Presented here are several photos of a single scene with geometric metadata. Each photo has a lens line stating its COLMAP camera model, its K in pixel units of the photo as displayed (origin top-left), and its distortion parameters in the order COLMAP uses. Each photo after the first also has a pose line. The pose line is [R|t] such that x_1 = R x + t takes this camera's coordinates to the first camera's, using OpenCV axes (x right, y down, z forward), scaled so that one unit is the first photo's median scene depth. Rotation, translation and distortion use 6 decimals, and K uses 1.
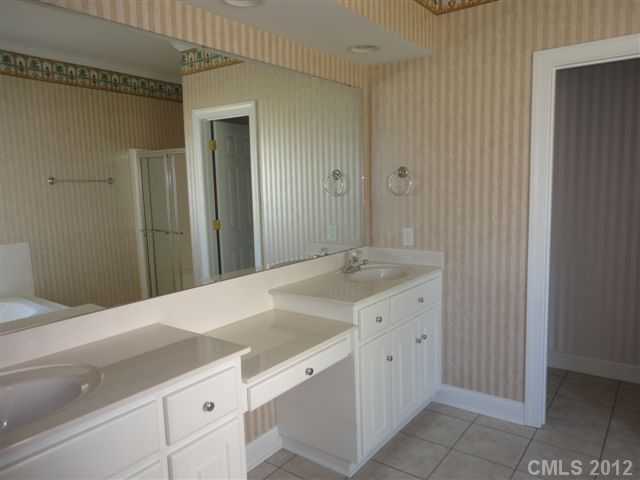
lens RADIAL K [[471.4, 0, 321.4], [0, 471.4, 238.7], [0, 0, 1]] dist [0.004774, 0.003888]
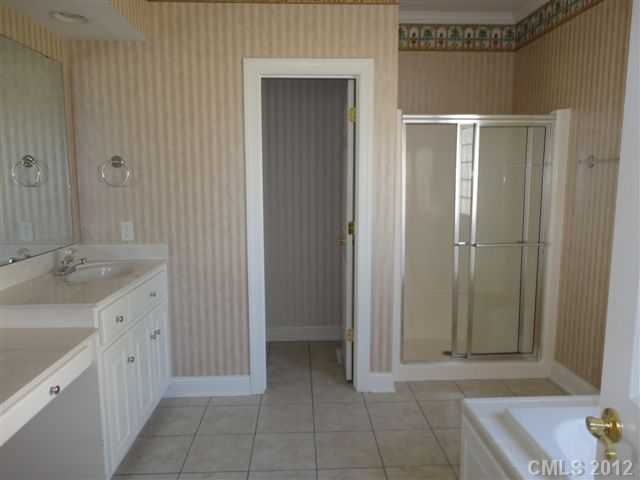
lens RADIAL K [[471.4, 0, 323.1], [0, 471.4, 240.6], [0, 0, 1]] dist [0.004774, 0.003888]
pose [[0.774416, -0.056827, 0.630120, -0.112379], [0.052239, 0.998301, 0.025830, 0.011614], [-0.630517, 0.012913, 0.776068, 0.025650]]
